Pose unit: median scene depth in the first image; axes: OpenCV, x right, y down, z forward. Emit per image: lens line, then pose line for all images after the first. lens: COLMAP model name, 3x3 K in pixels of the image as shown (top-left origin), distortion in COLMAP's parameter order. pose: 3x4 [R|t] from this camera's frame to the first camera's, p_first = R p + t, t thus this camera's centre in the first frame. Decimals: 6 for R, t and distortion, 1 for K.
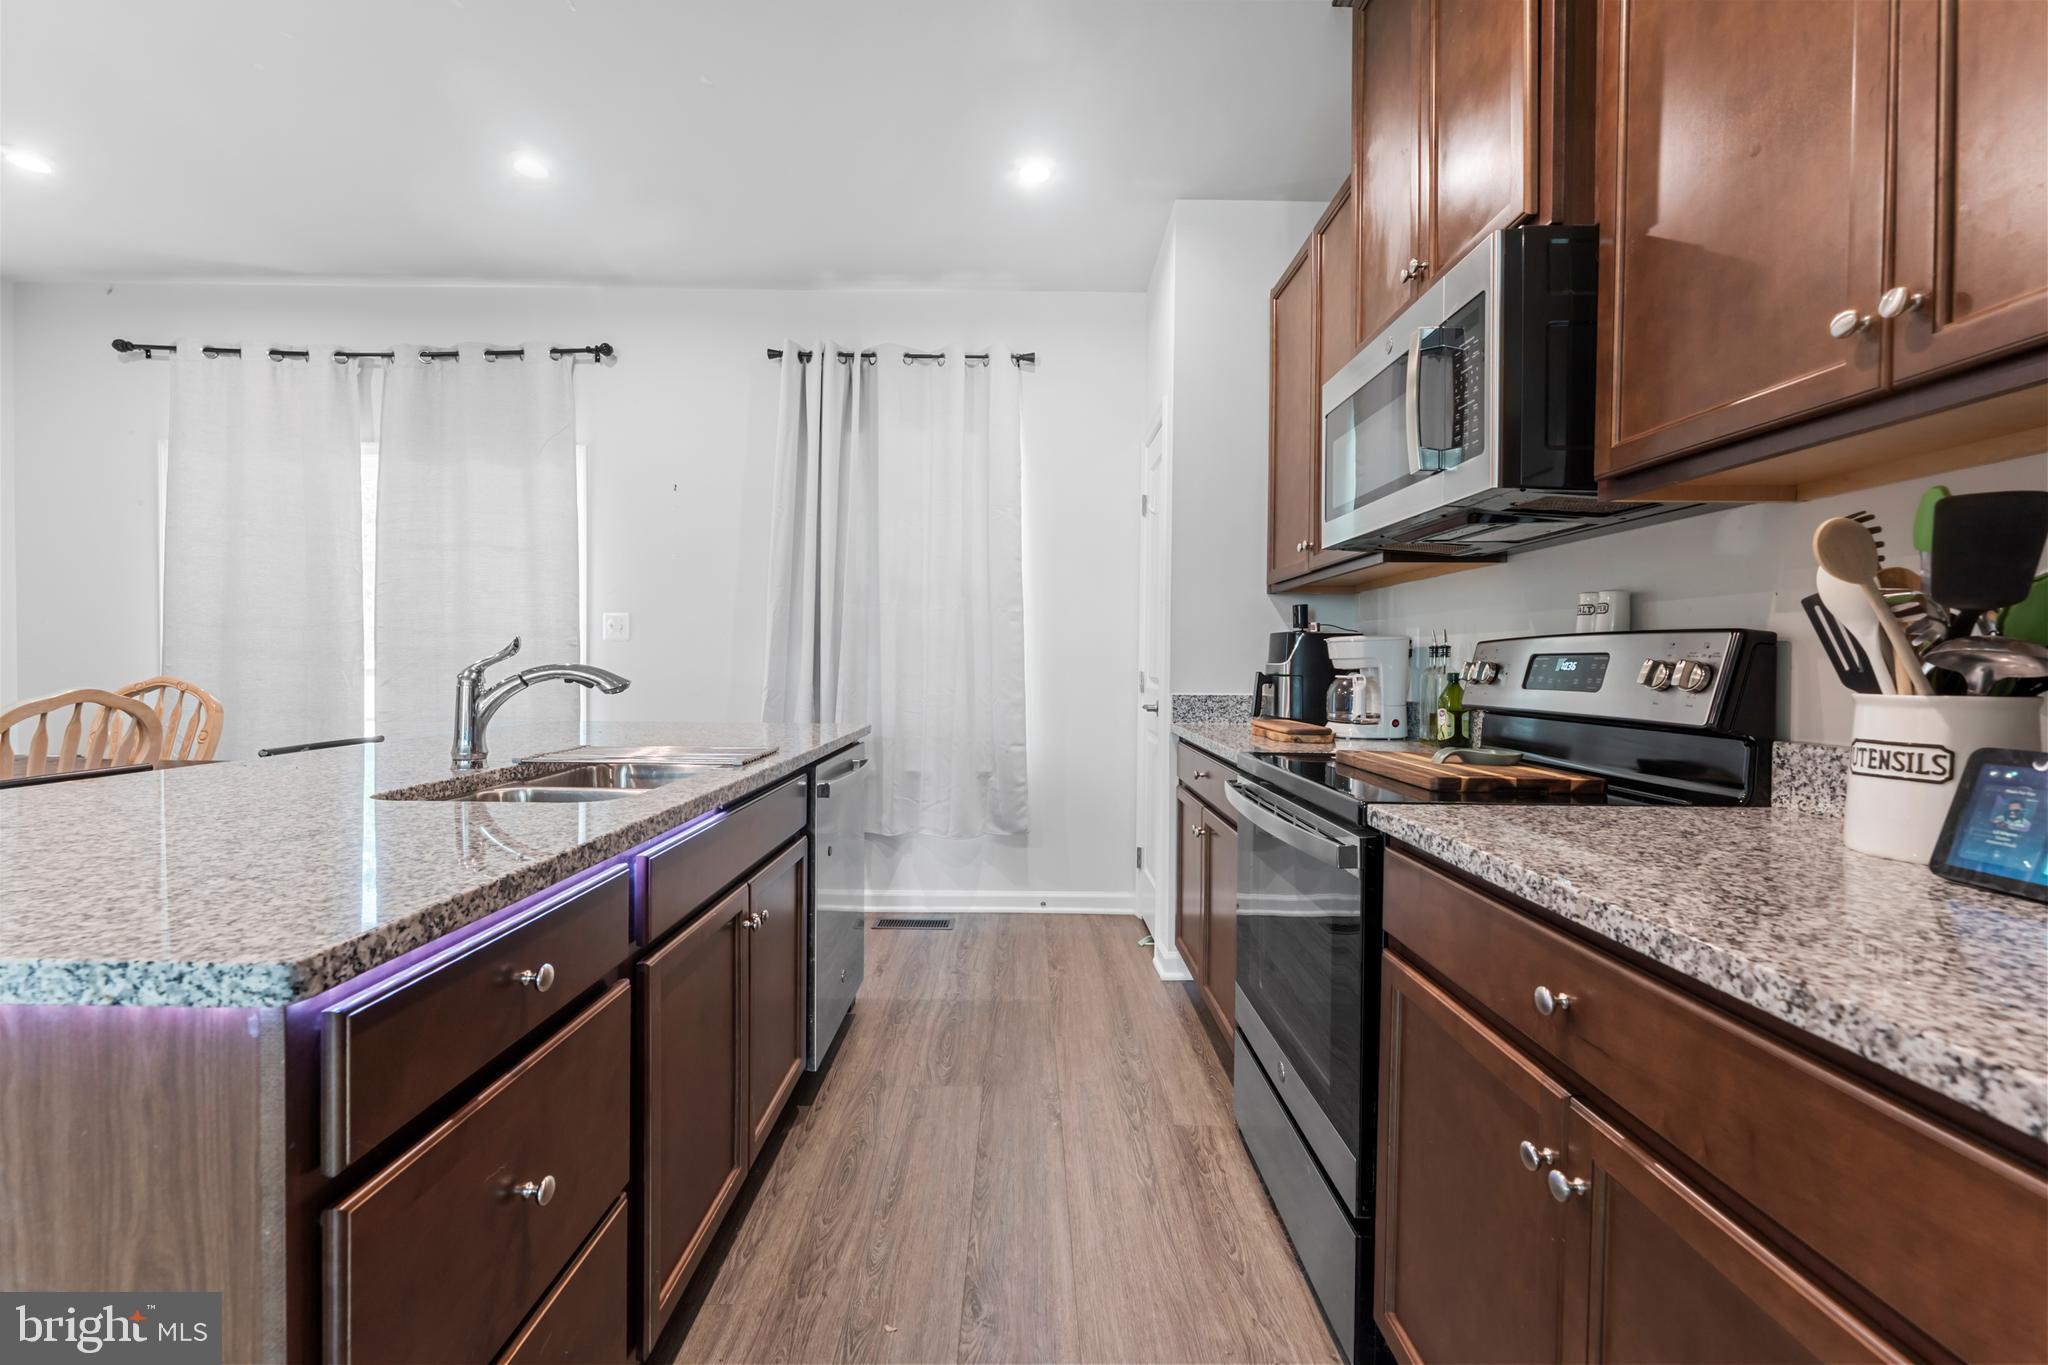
lens RADIAL K [[828.4, 0, 1026.2], [0, 828.4, 678.9], [0, 0, 1]] dist [-0.002184, 0.000626]
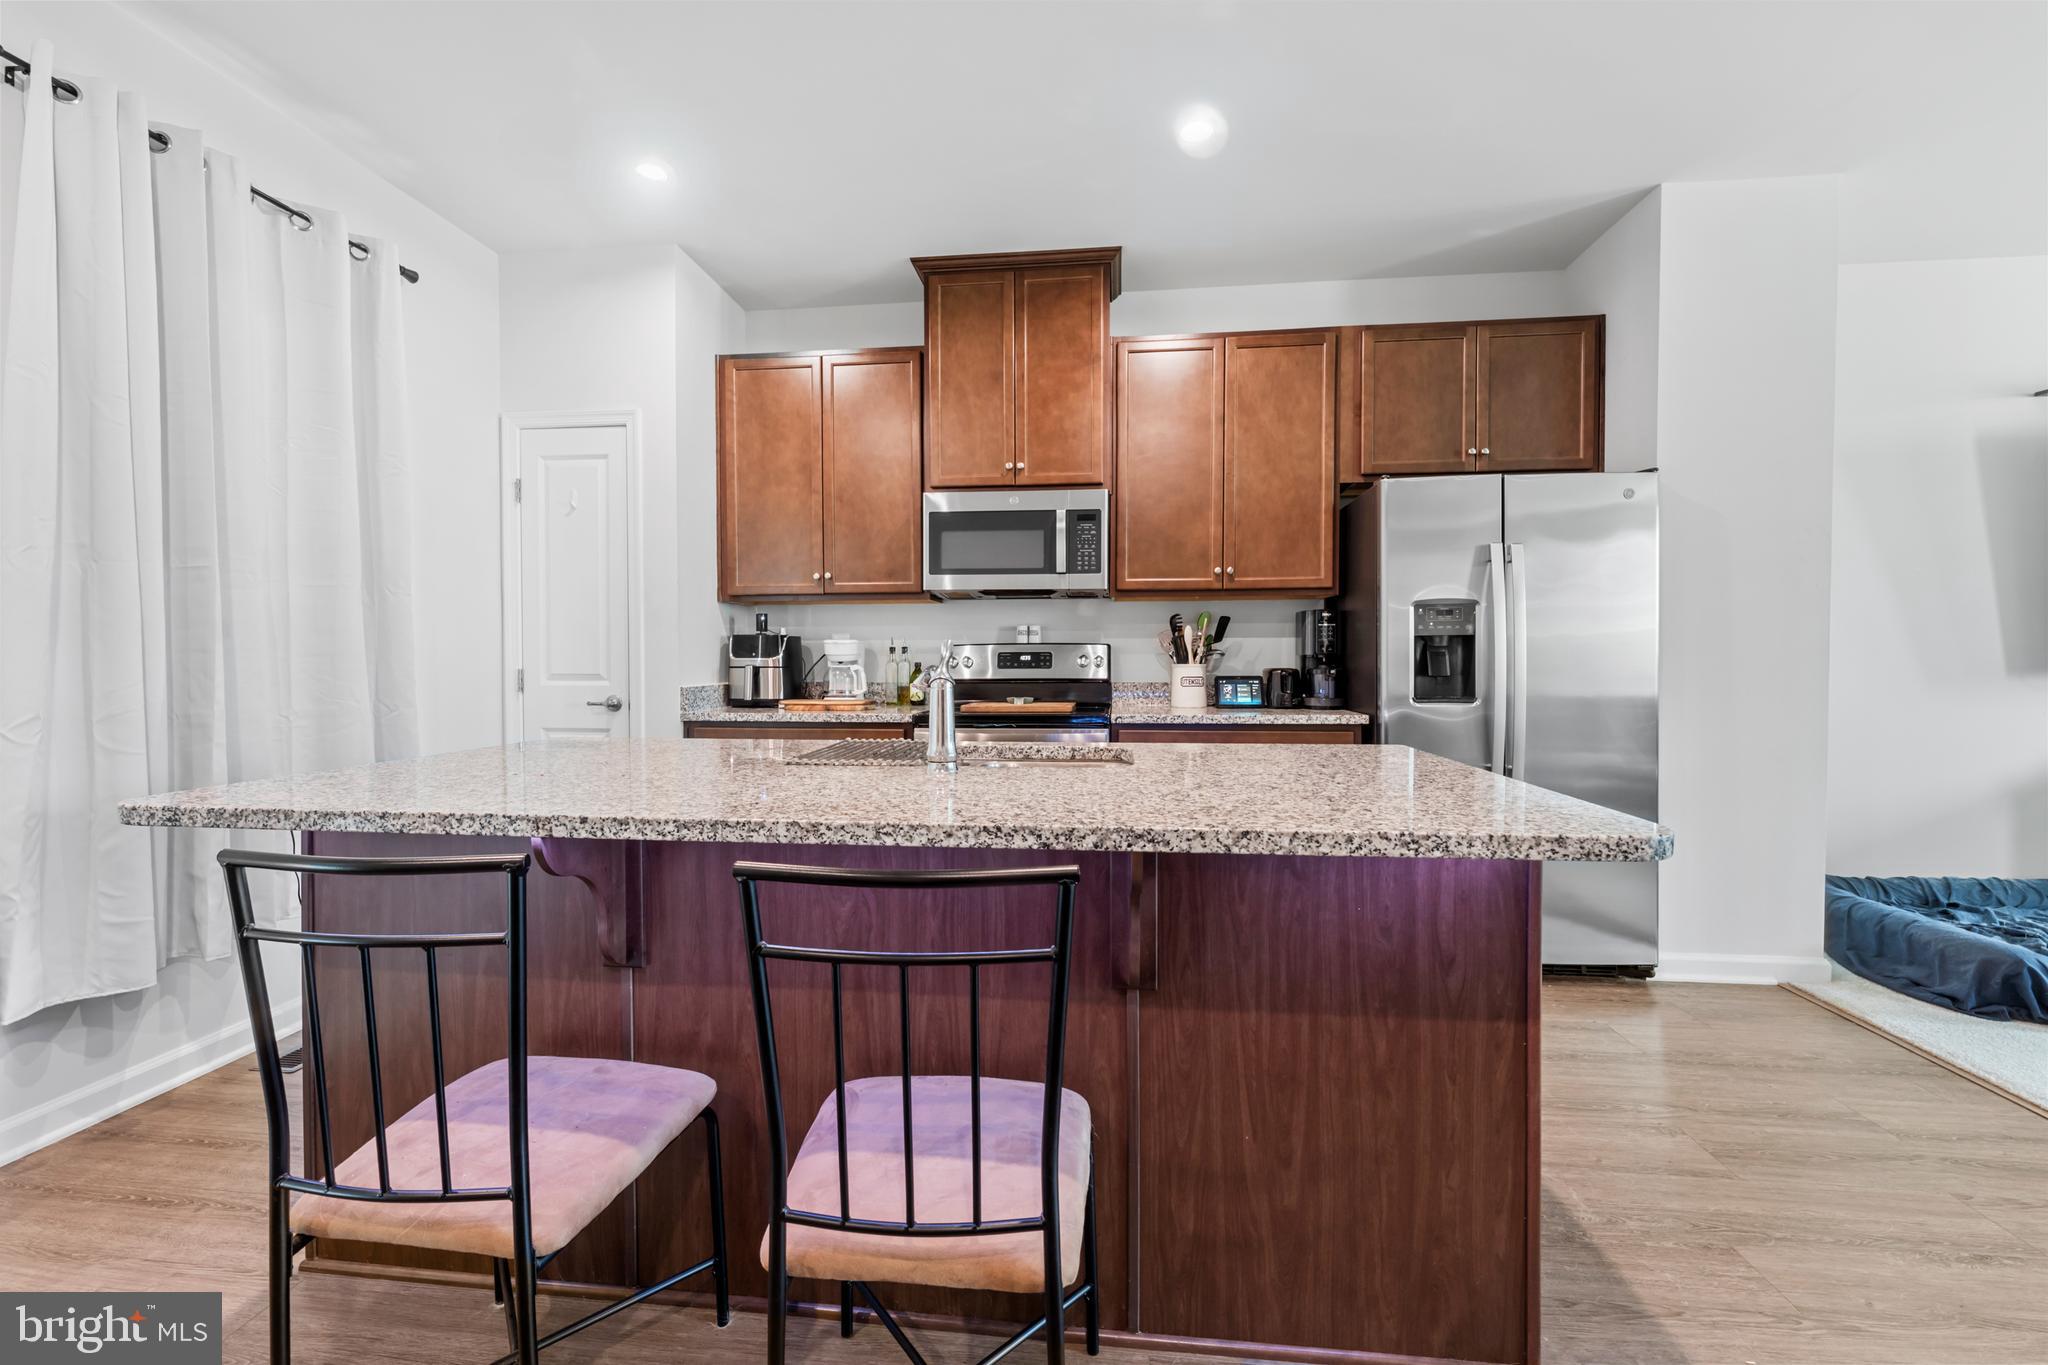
lens RADIAL K [[845.8, 0, 1007.5], [0, 845.8, 673.7], [0, 0, 1]] dist [-0.001376, 0.000716]
pose [[0.127223, -0.030052, 0.991419, -0.977522], [0.025594, 0.999308, 0.027007, -0.021211], [-0.991544, 0.021939, 0.127905, 0.456245]]
